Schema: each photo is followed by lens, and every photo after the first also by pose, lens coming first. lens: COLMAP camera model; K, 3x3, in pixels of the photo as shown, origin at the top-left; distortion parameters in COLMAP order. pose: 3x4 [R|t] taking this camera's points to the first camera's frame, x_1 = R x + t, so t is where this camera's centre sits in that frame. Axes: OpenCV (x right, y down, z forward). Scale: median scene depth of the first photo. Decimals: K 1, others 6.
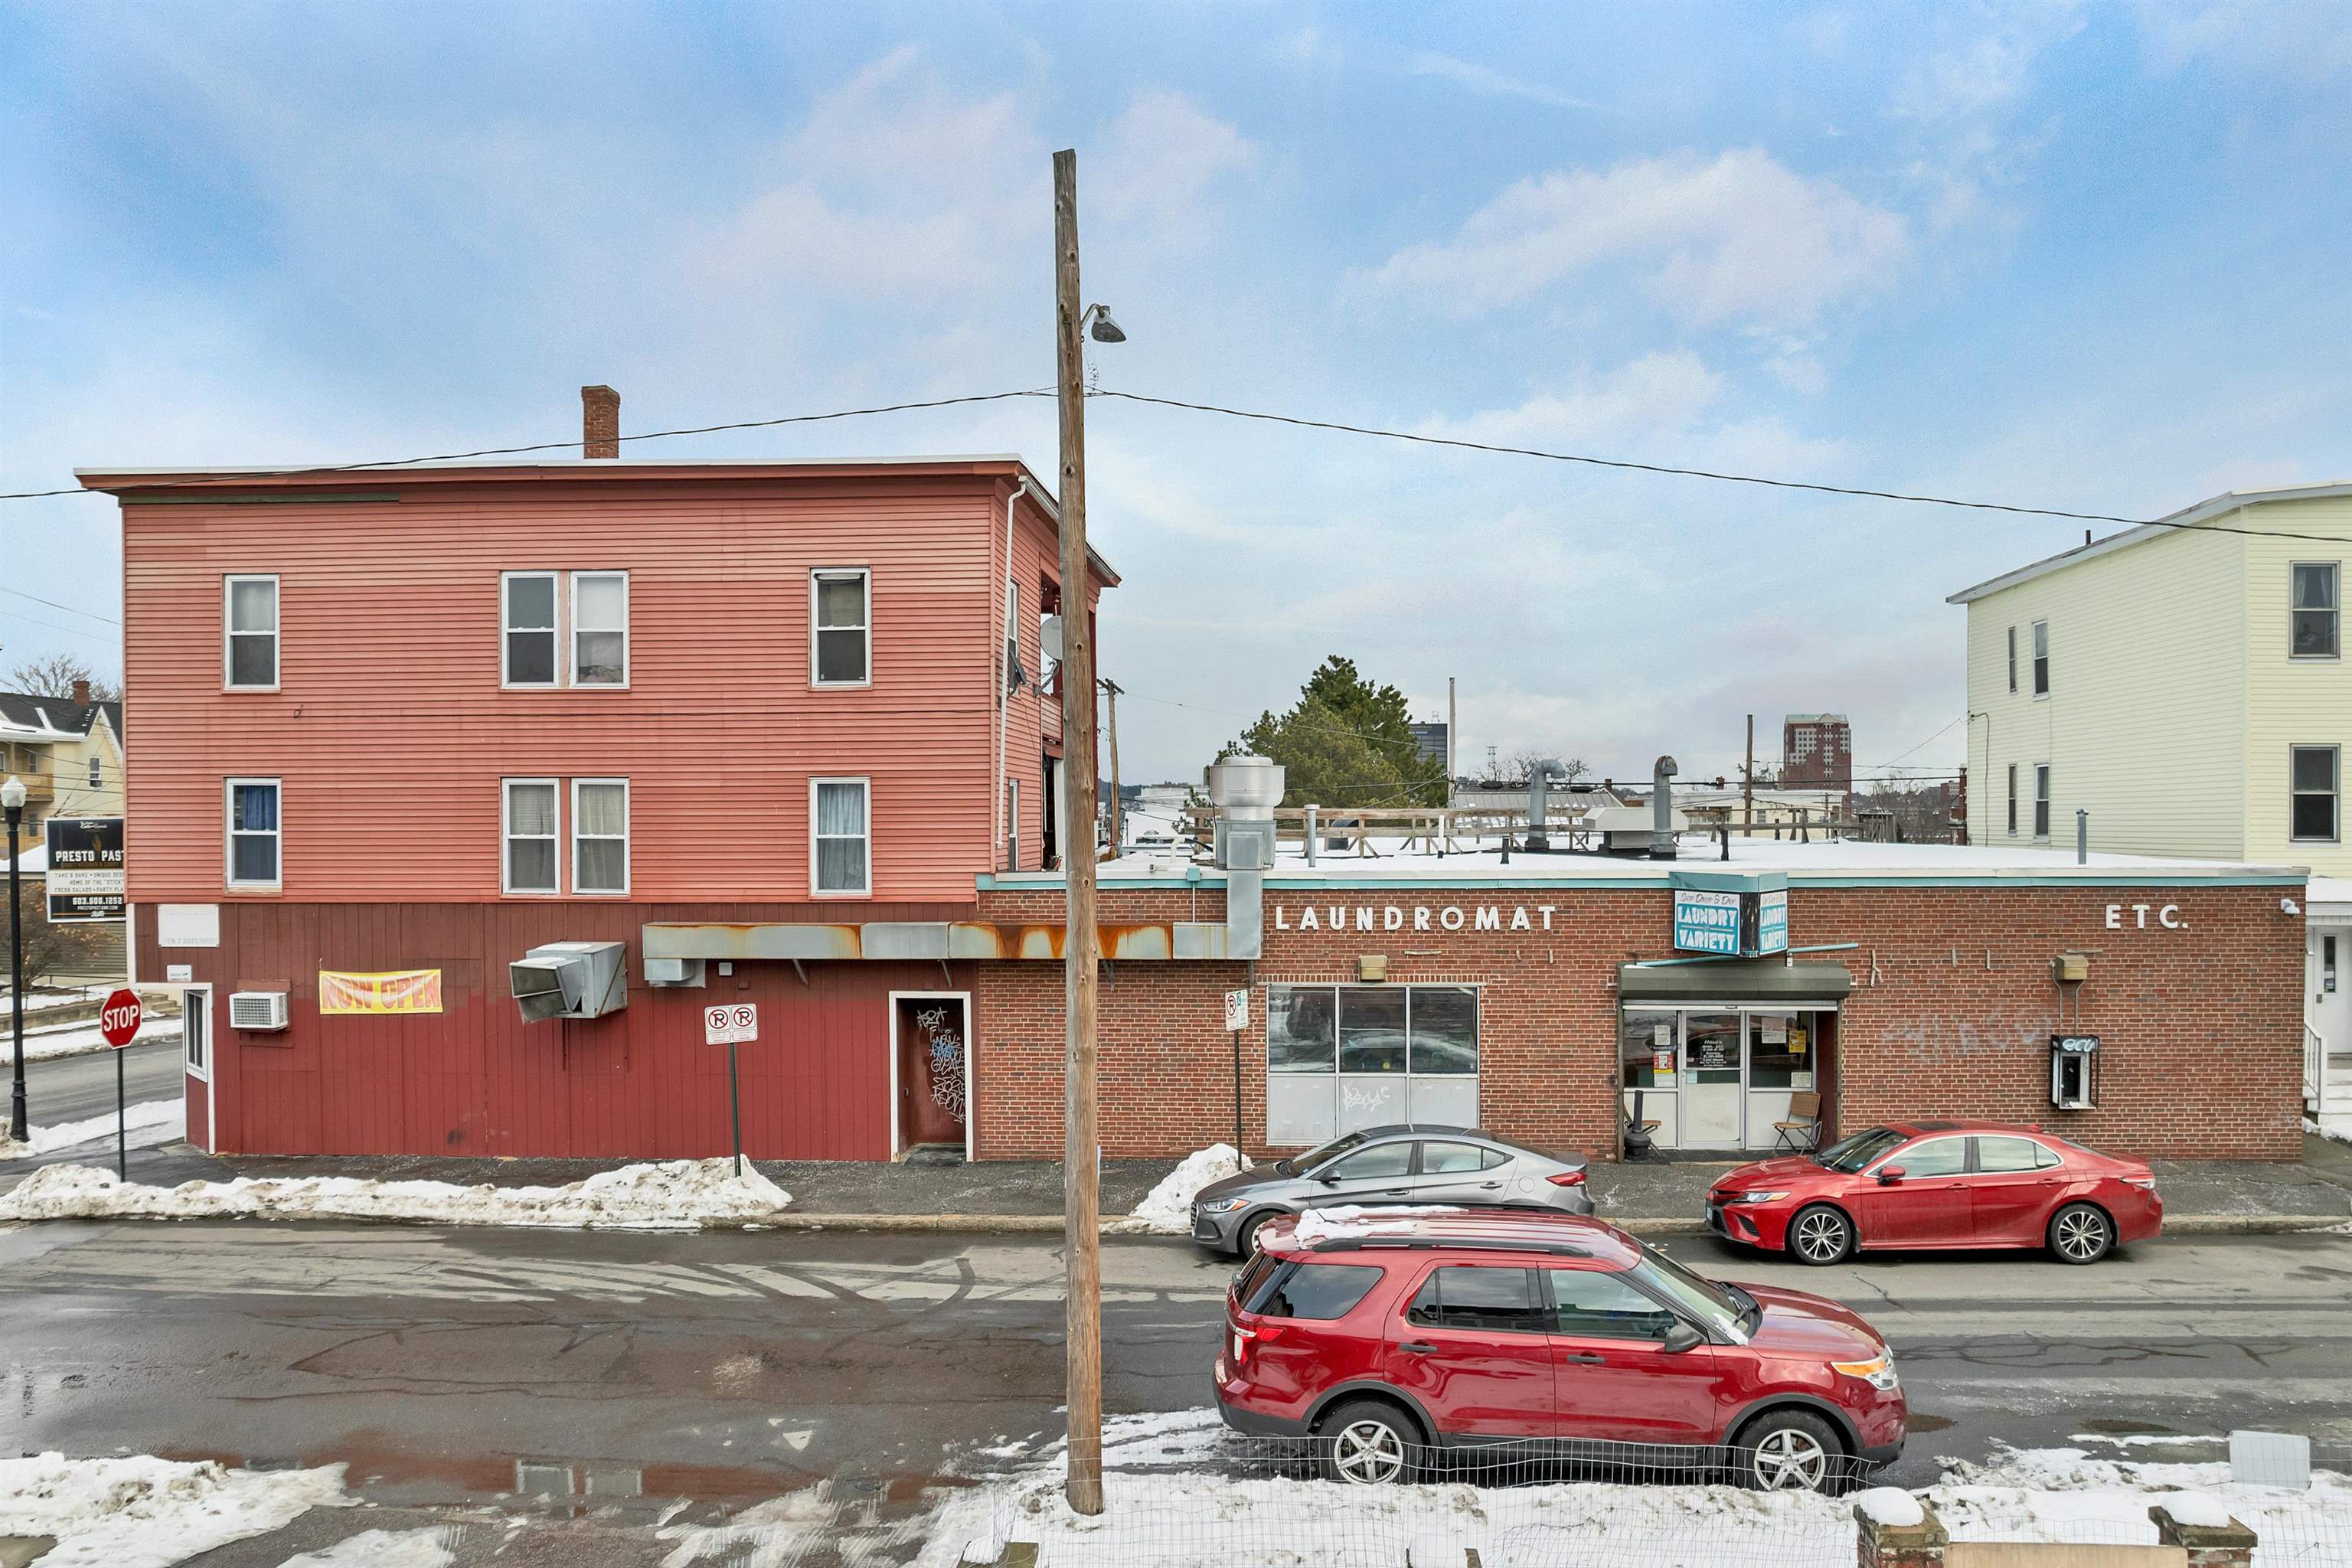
lens RADIAL K [[1719.8, 0, 1261.0], [0, 1719.8, 857.1], [0, 0, 1]] dist [-0.041535, 0.003079]
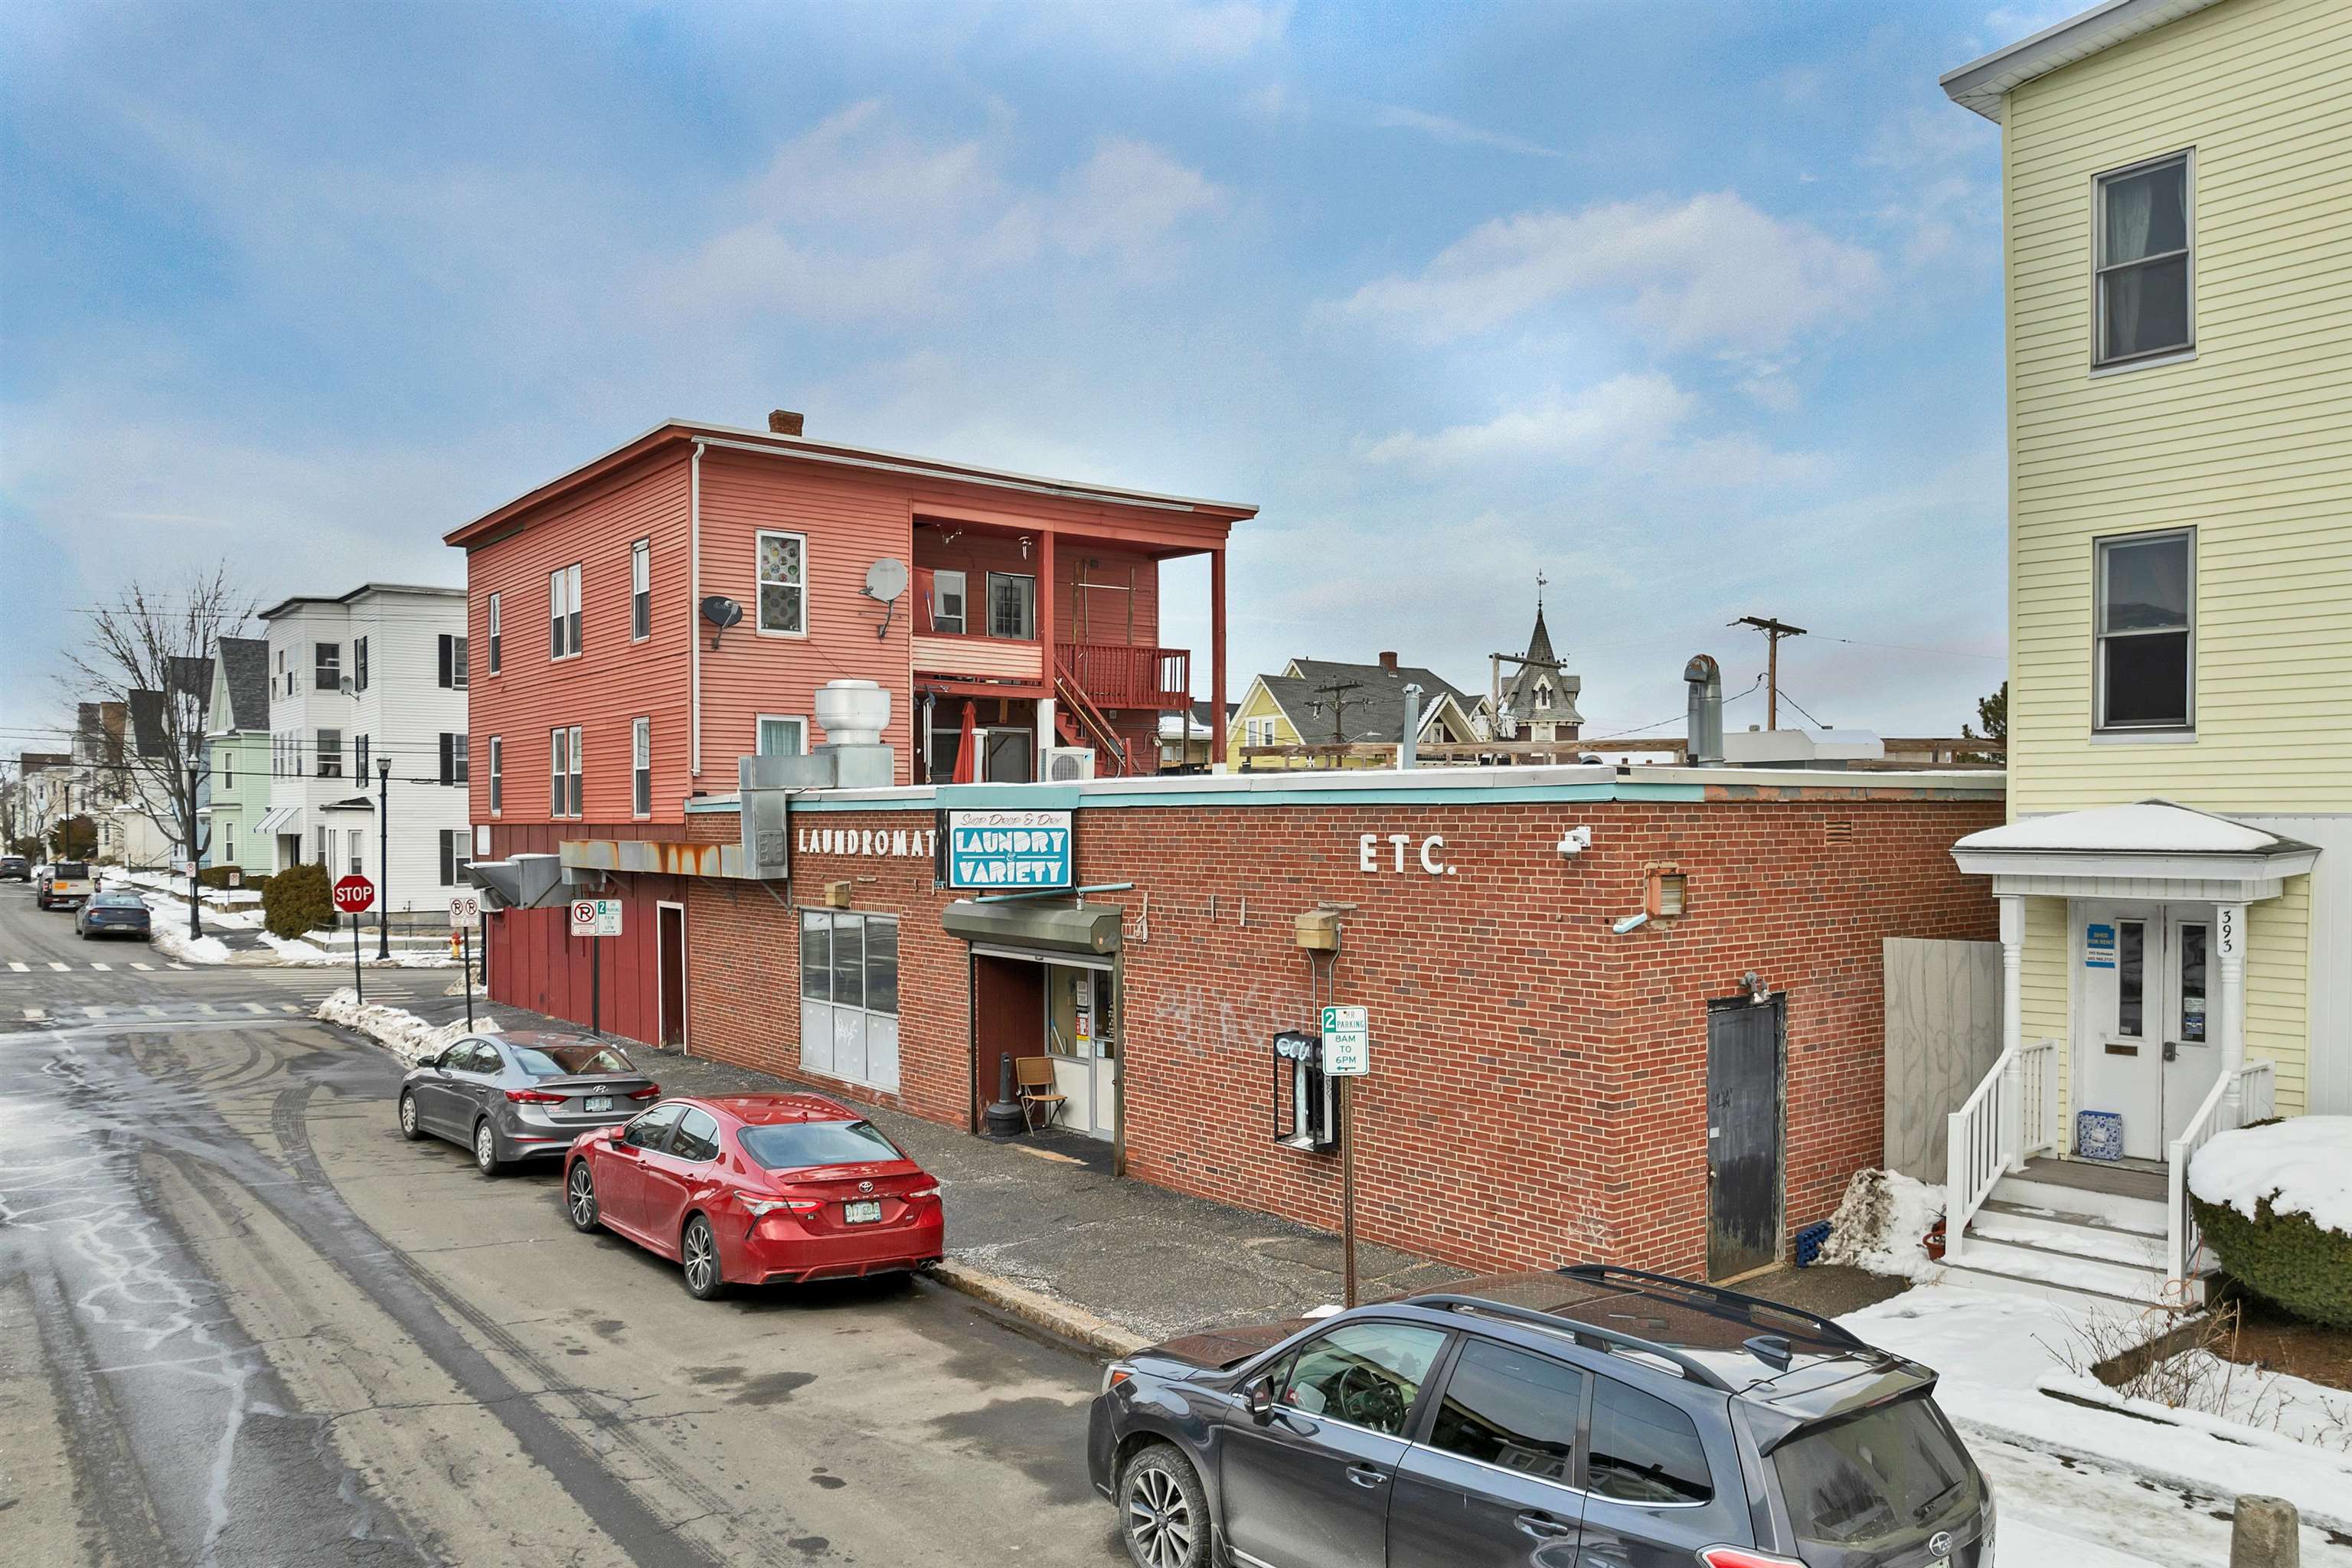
lens RADIAL K [[1719.8, 0, 1261.0], [0, 1719.8, 857.1], [0, 0, 1]] dist [-0.041535, 0.003079]
pose [[0.658512, 0.019257, -0.752324, 0.938625], [-0.015352, 0.999808, 0.012154, 0.029074], [0.752414, 0.003546, 0.658681, 0.547444]]
